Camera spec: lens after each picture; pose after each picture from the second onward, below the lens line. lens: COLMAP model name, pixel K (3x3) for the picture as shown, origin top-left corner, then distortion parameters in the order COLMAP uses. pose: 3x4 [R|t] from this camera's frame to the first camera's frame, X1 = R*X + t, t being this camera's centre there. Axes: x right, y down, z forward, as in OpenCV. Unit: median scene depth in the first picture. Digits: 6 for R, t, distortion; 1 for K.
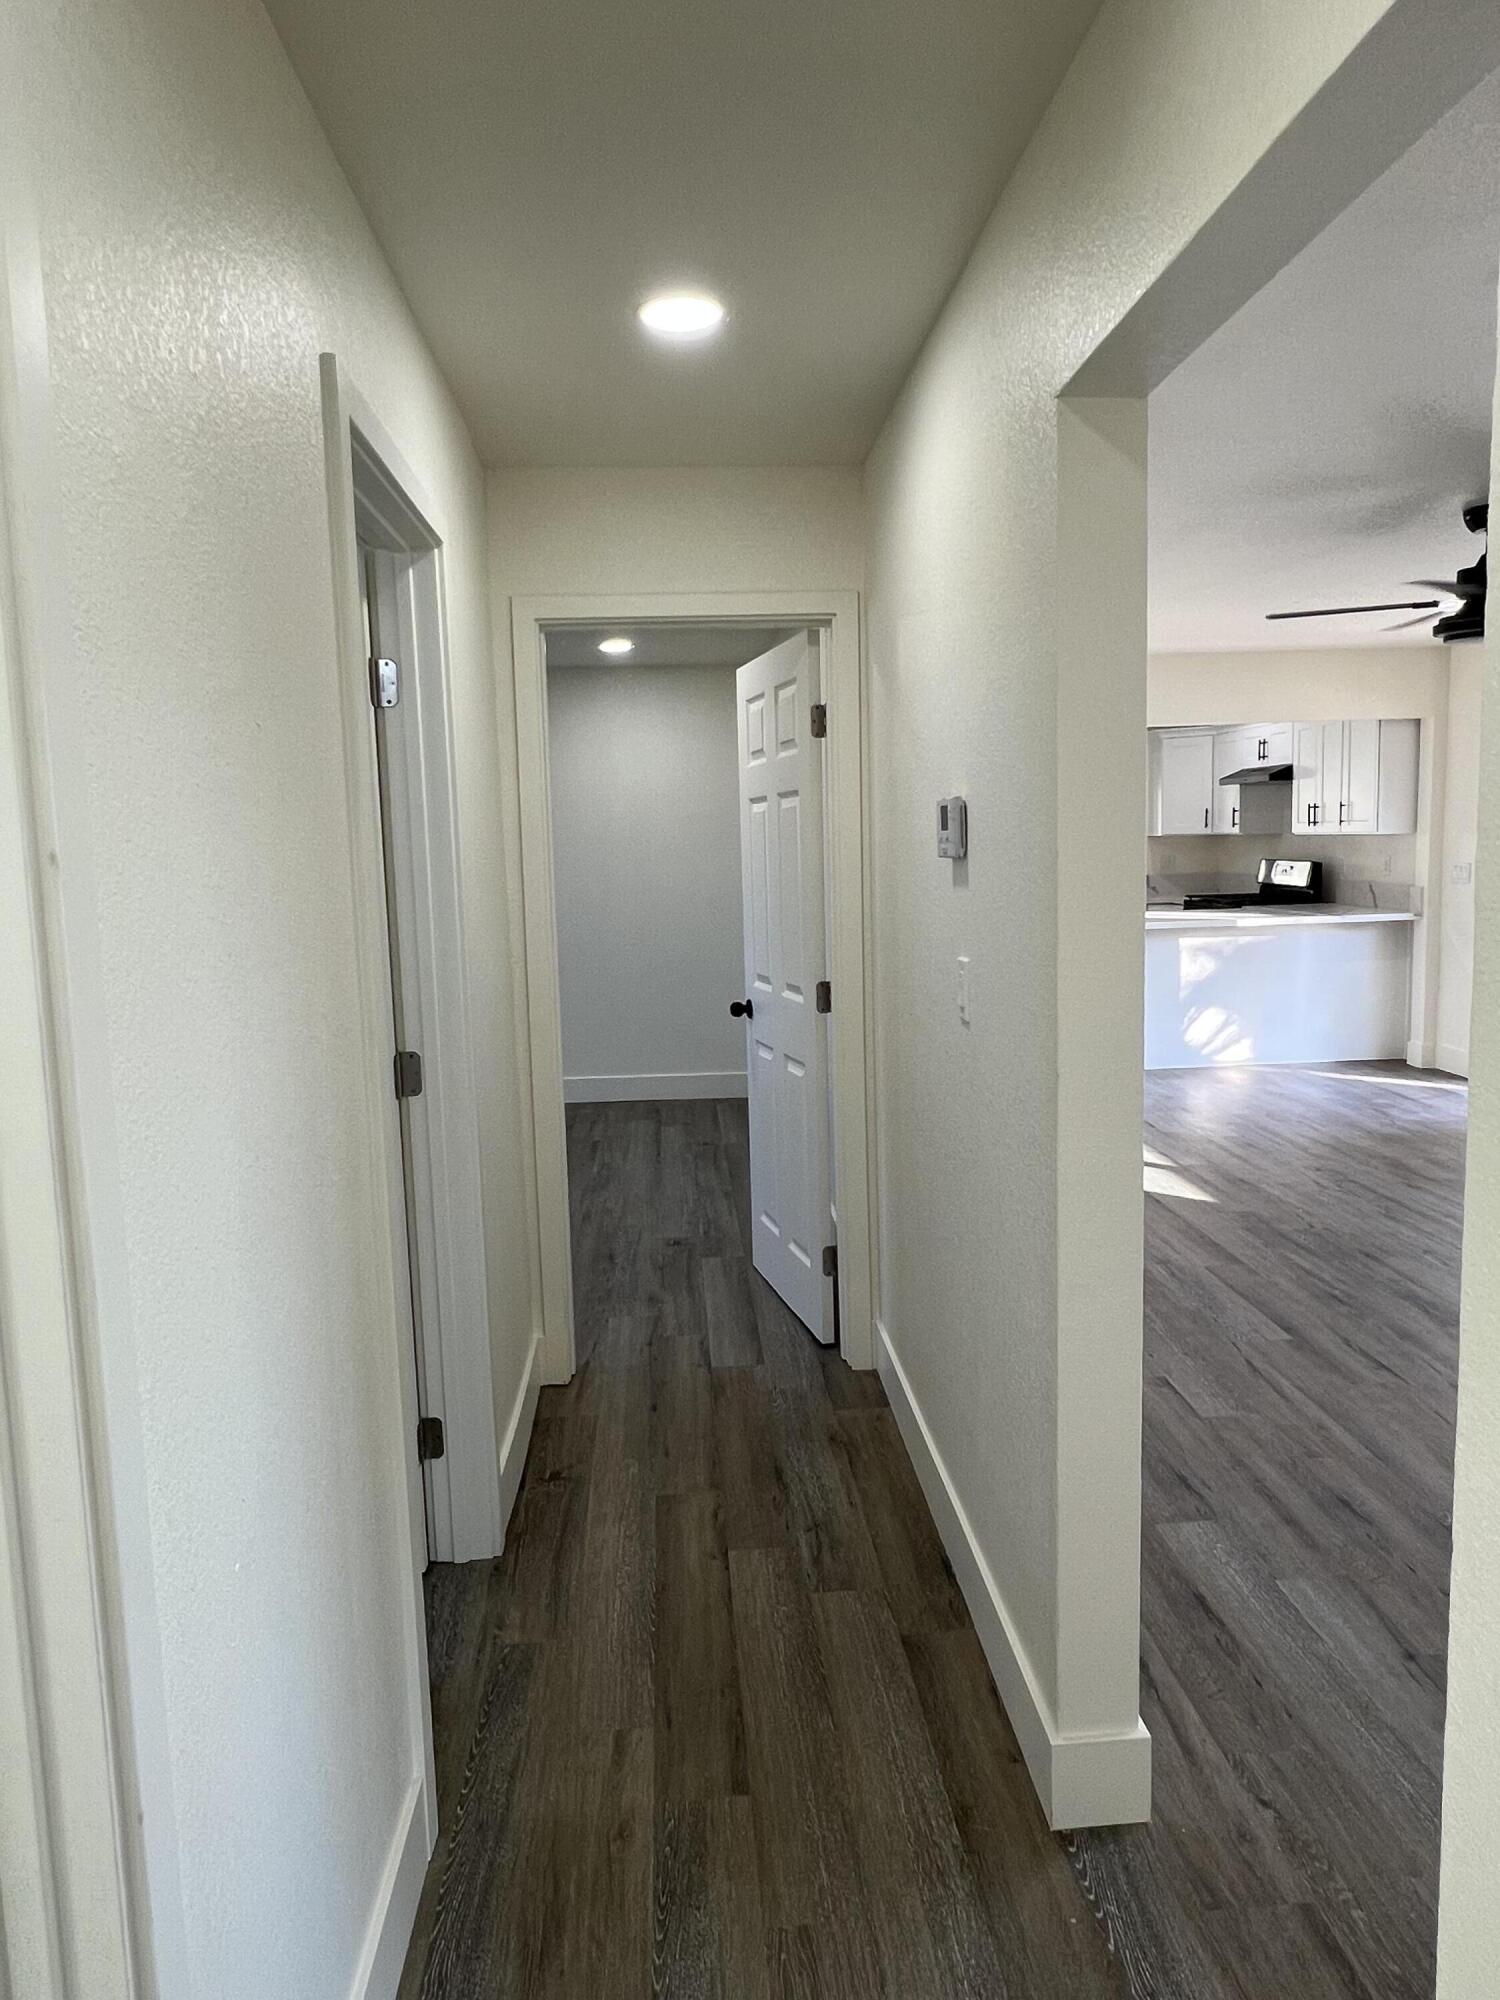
lens RADIAL K [[1242.1, 0, 755.9], [0, 1242.1, 992.2], [0, 0, 1]] dist [-0.001579, -0.001283]
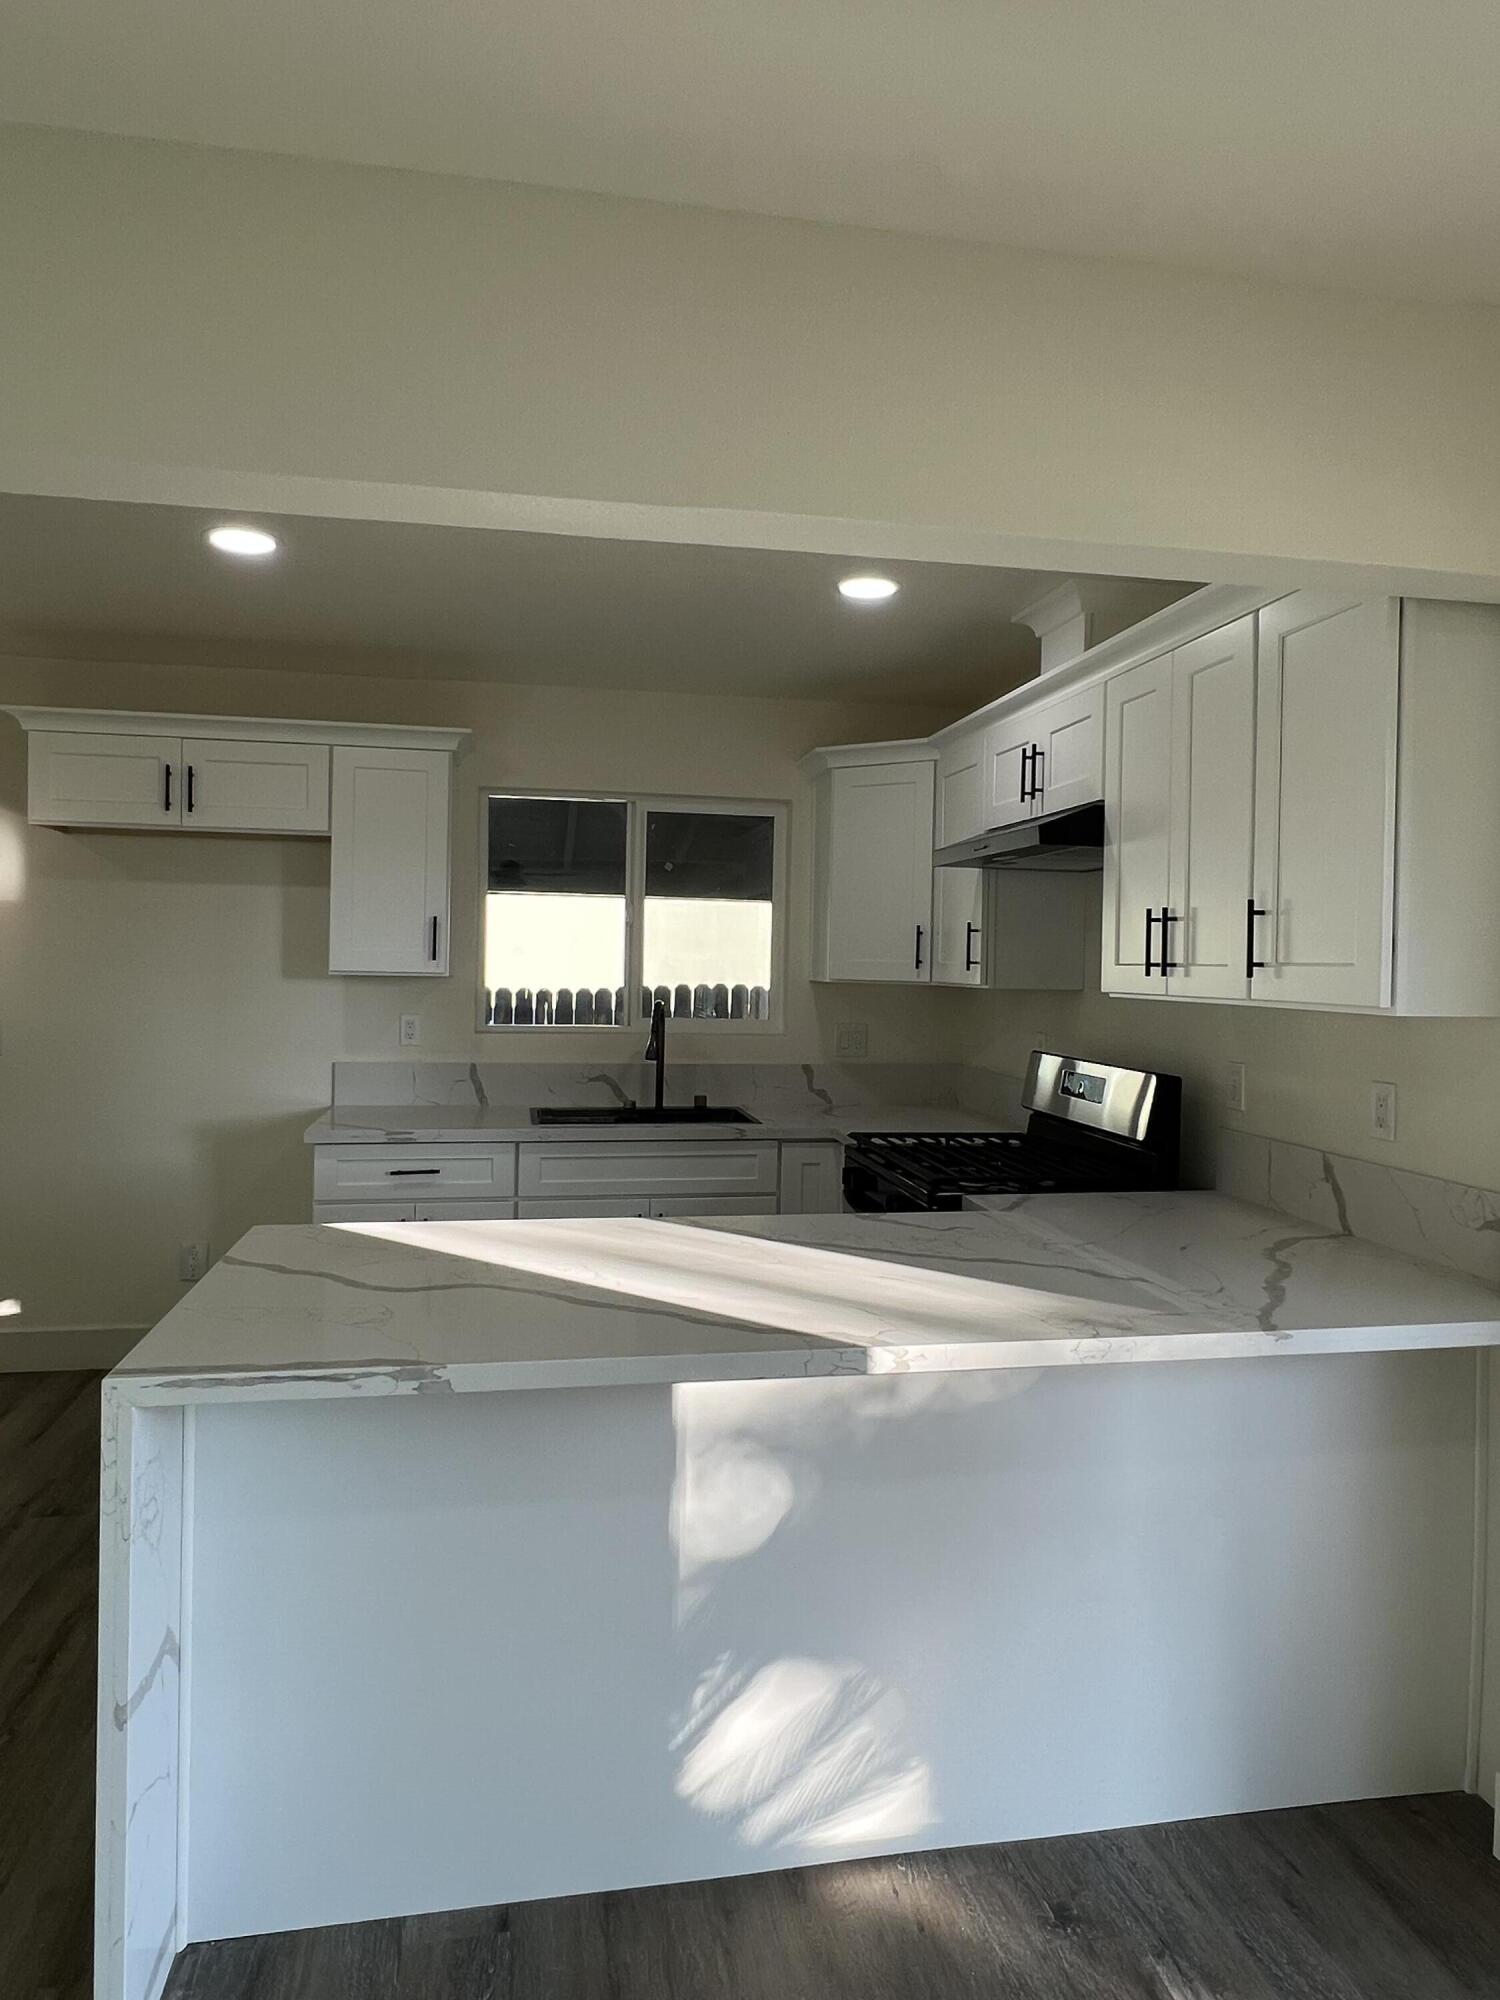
lens RADIAL K [[1242.1, 0, 749.7], [0, 1242.1, 1000.7], [0, 0, 1]] dist [-0.001579, -0.001283]
pose [[0.992285, 0.046865, 0.114777, 0.330944], [-0.035522, 0.994458, -0.098949, -0.098922], [-0.118778, 0.094108, 0.988451, 0.750776]]
